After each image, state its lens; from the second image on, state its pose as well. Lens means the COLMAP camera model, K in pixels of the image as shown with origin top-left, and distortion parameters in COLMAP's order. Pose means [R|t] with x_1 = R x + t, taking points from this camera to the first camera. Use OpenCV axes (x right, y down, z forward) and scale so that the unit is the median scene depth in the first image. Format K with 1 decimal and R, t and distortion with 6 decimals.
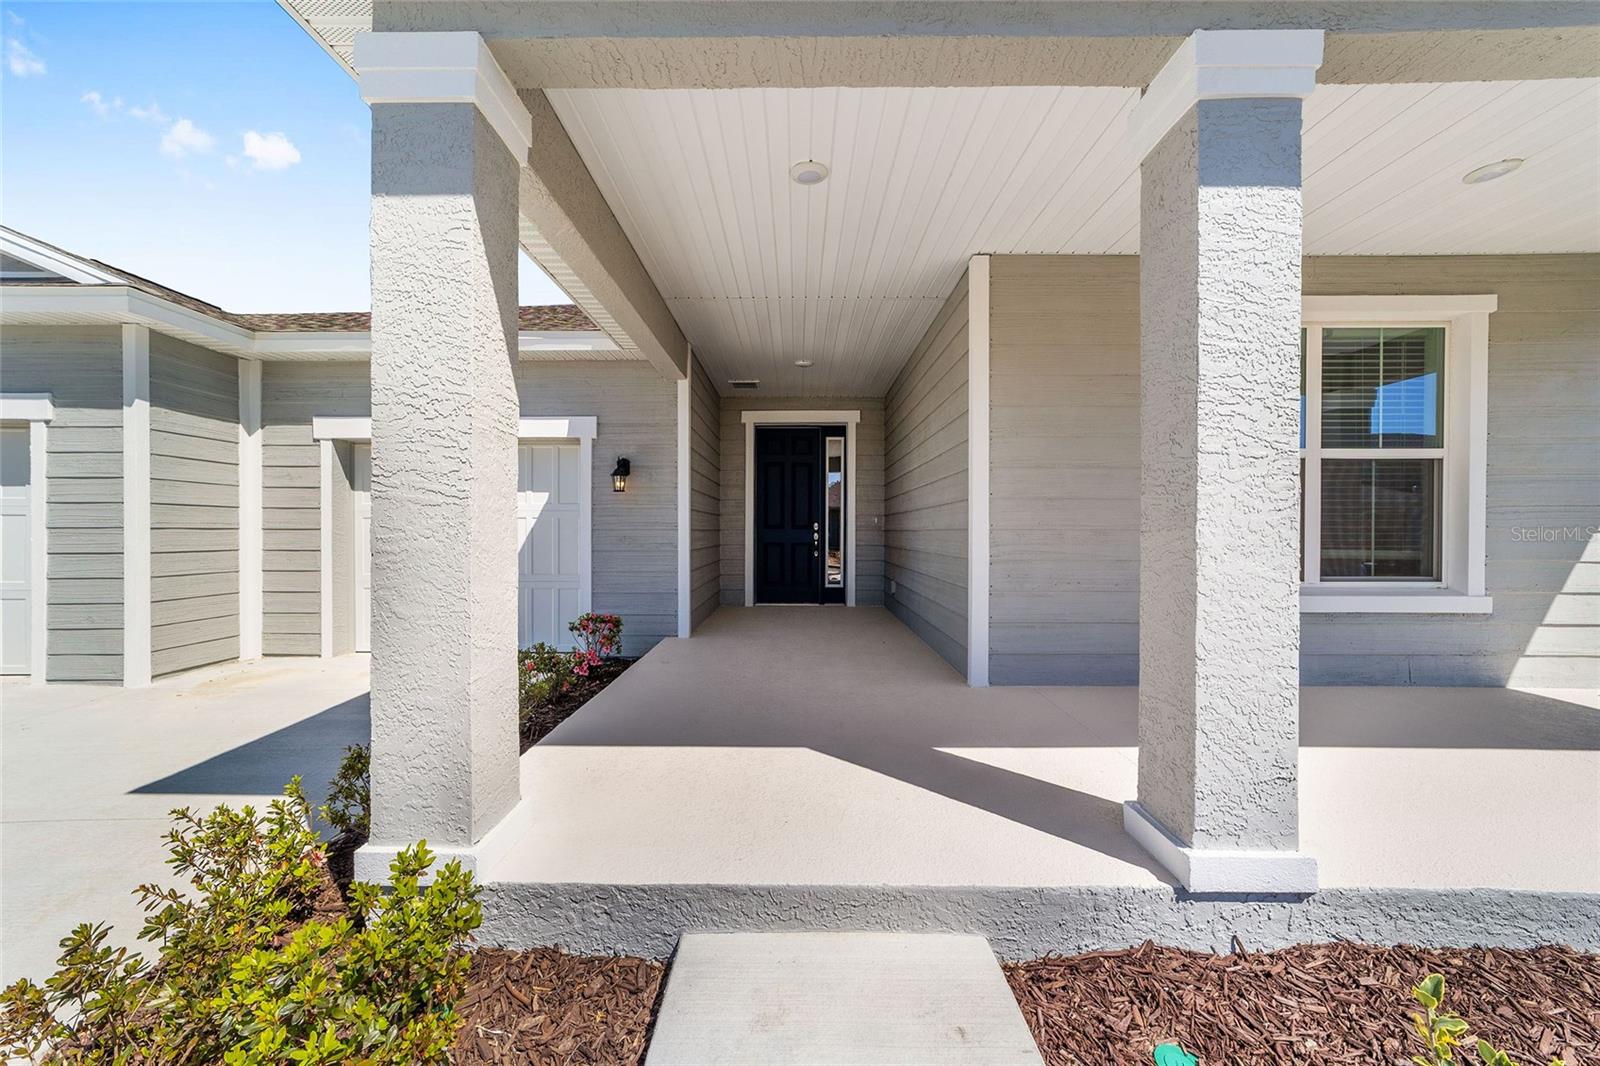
lens RADIAL K [[612.1, 0, 796.3], [0, 612.1, 538.7], [0, 0, 1]] dist [-0.013827, 0.007334]
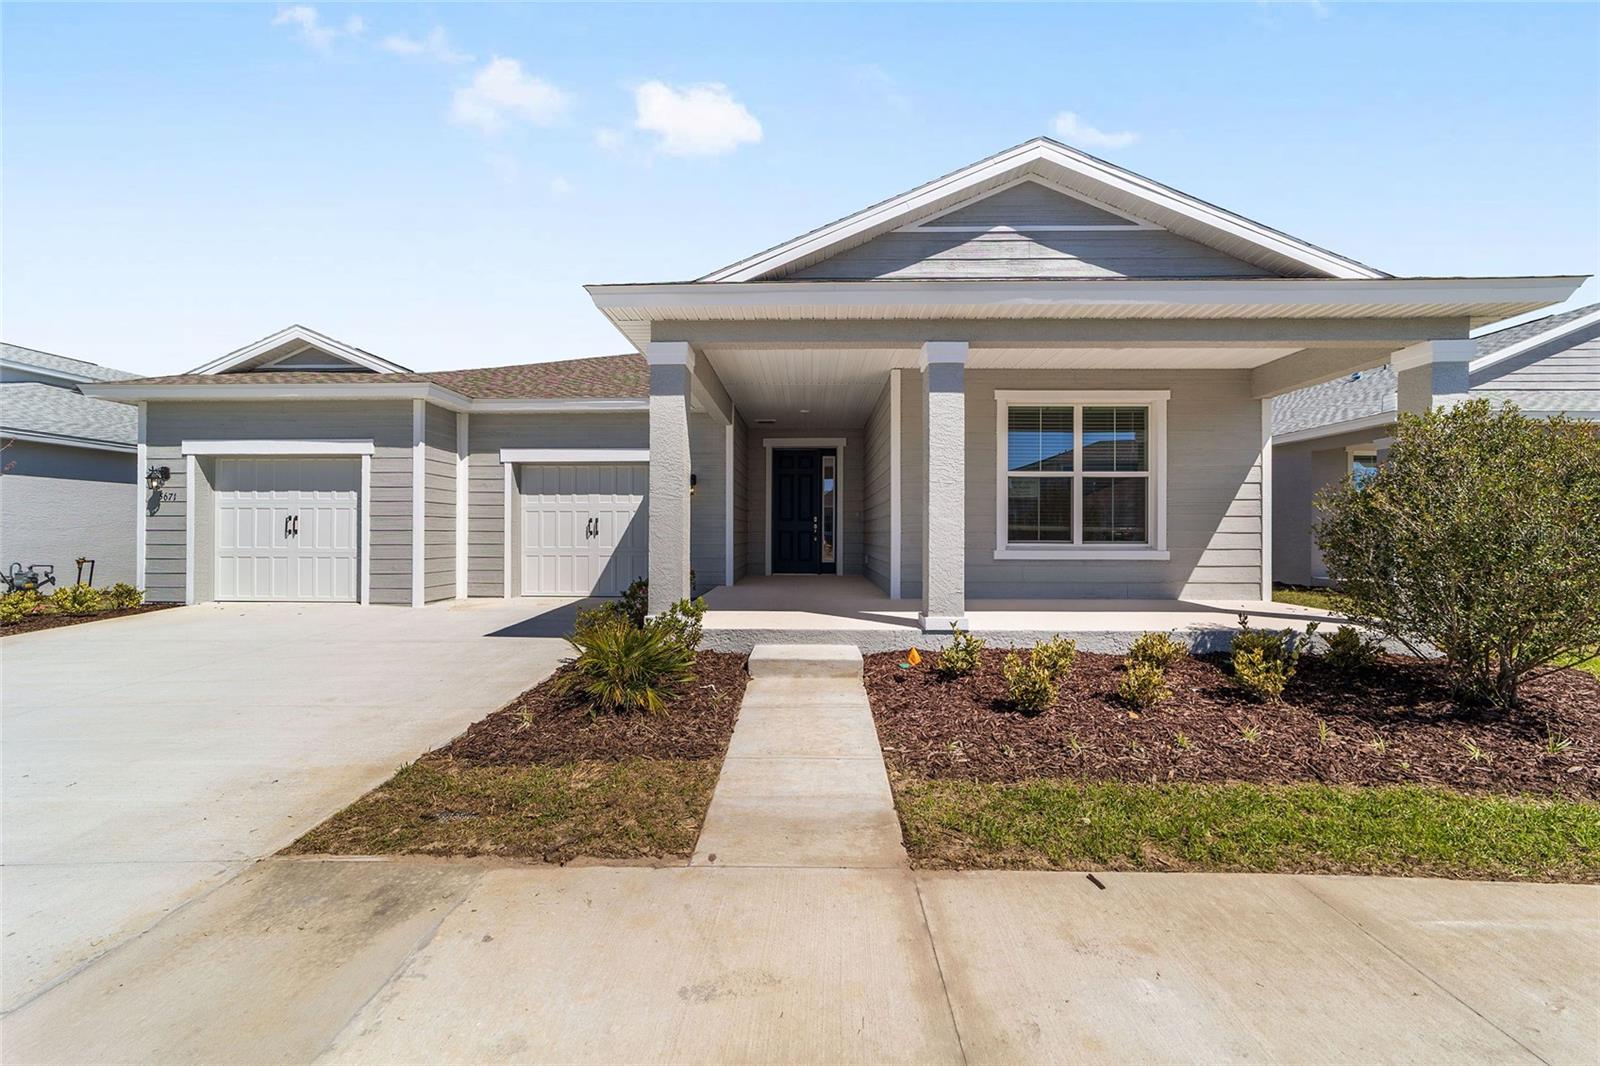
lens RADIAL K [[612.1, 0, 798.0], [0, 612.1, 533.5], [0, 0, 1]] dist [-0.013827, 0.007334]
pose [[0.999858, 0.000751, -0.016818, 0.023027], [-0.000958, 0.999924, -0.012311, 0.045661], [0.016808, 0.012325, 0.999783, -0.621550]]
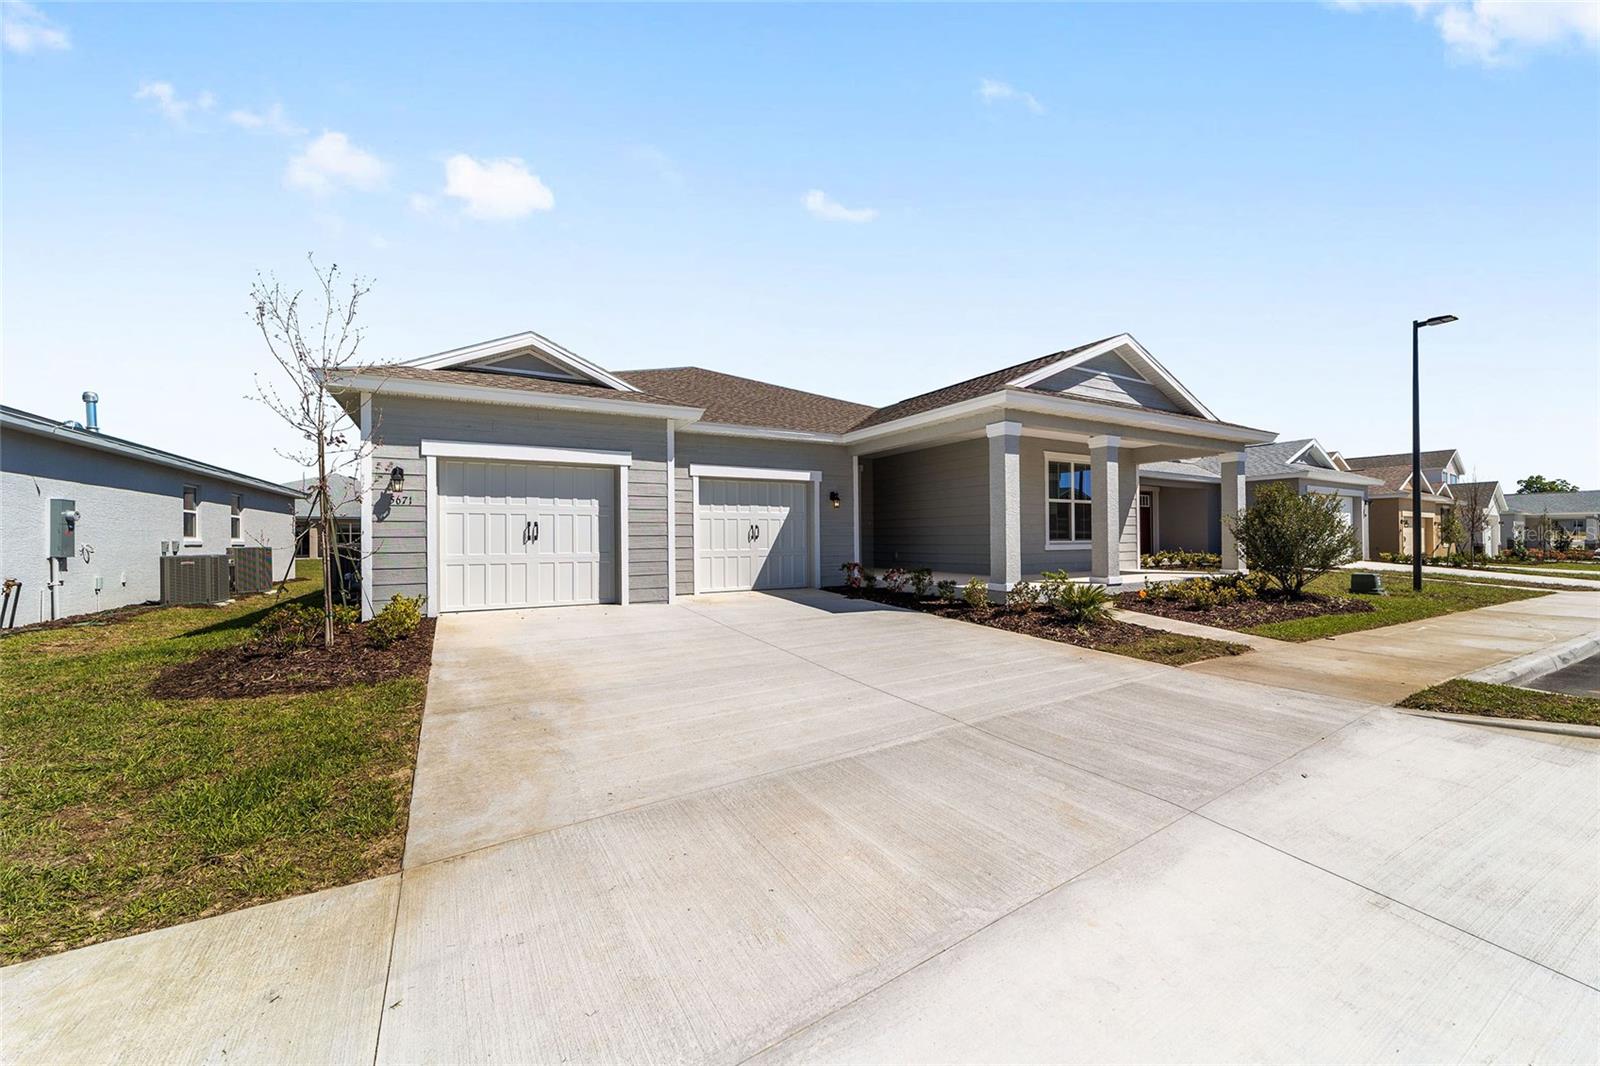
lens RADIAL K [[593.9, 0, 796.5], [0, 593.9, 530.8], [0, 0, 1]] dist [-0.013729, -0.000127]
pose [[0.870105, -0.001532, 0.492863, -1.446687], [0.014905, 0.999620, -0.023207, 0.050785], [-0.492640, 0.027539, 0.869797, -0.741426]]
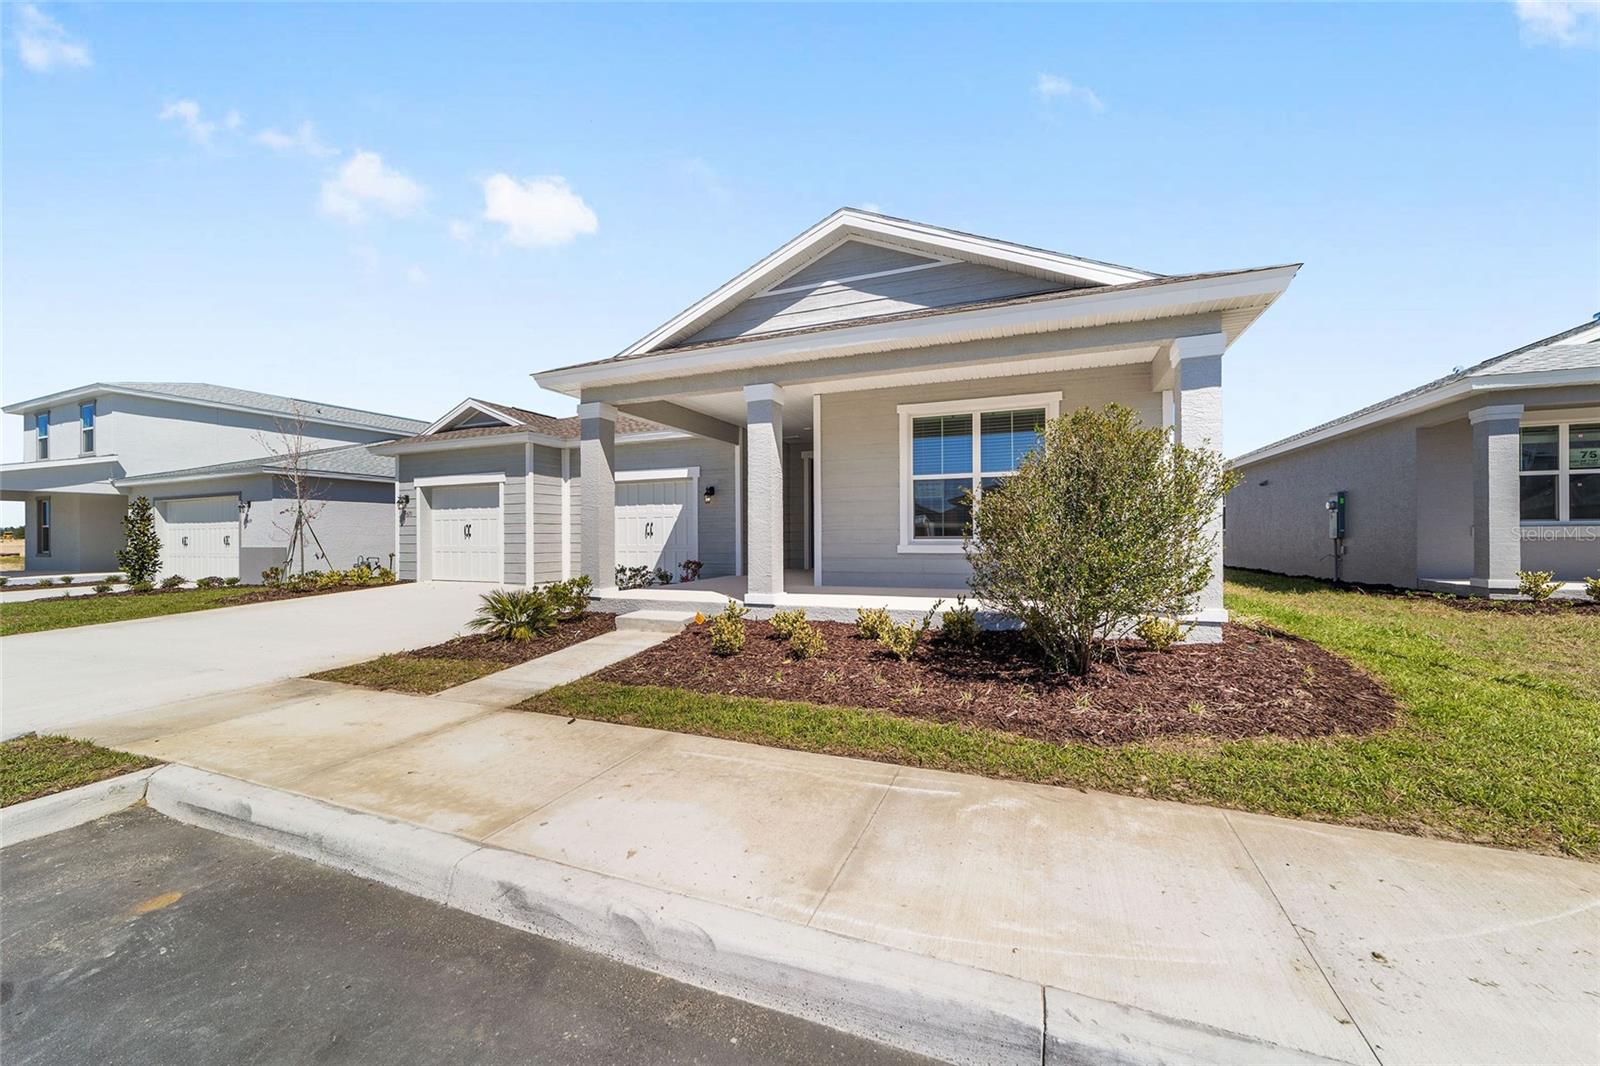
lens RADIAL K [[612.1, 0, 794.5], [0, 612.1, 536.5], [0, 0, 1]] dist [-0.013827, 0.007334]
pose [[0.925711, -0.007695, -0.378152, 0.760348], [0.003926, 0.999935, -0.010735, 0.059427], [0.378210, 0.008453, 0.925681, -0.793966]]
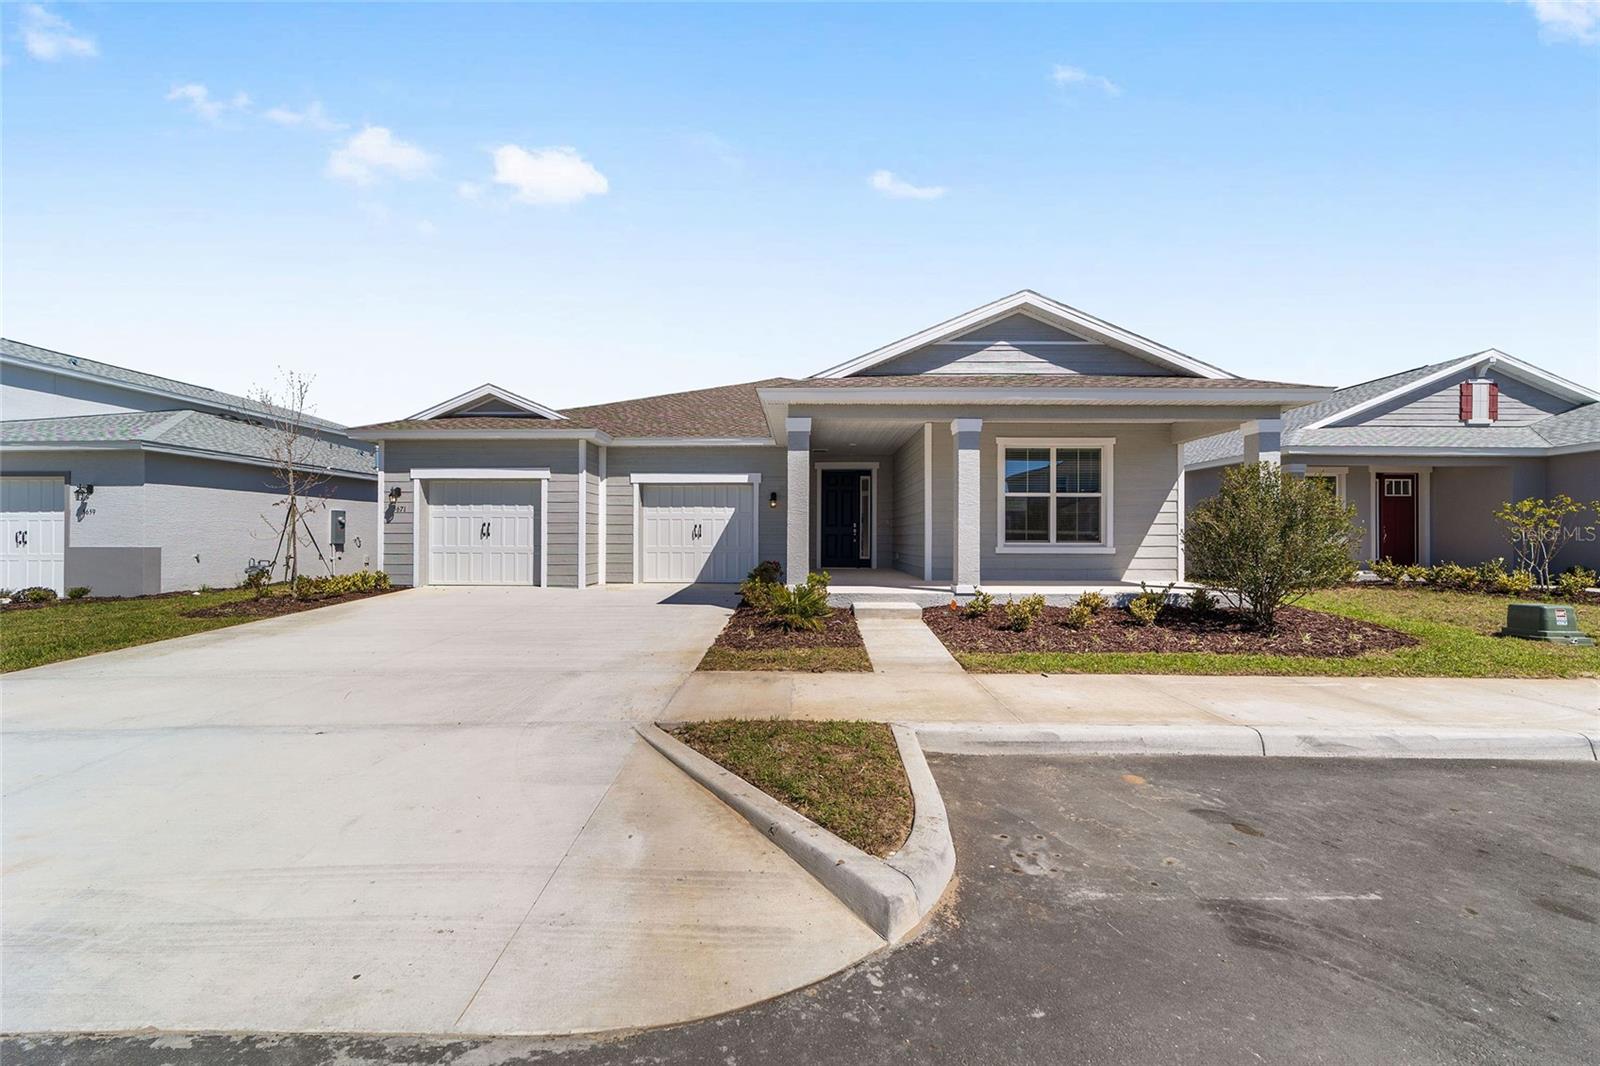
lens RADIAL K [[612.1, 0, 799.4], [0, 612.1, 538.7], [0, 0, 1]] dist [-0.013827, 0.007334]
pose [[0.999987, 0.000929, -0.004945, -0.184465], [-0.000987, 0.999931, -0.011734, 0.062088], [0.004934, 0.011738, 0.999919, -1.222472]]
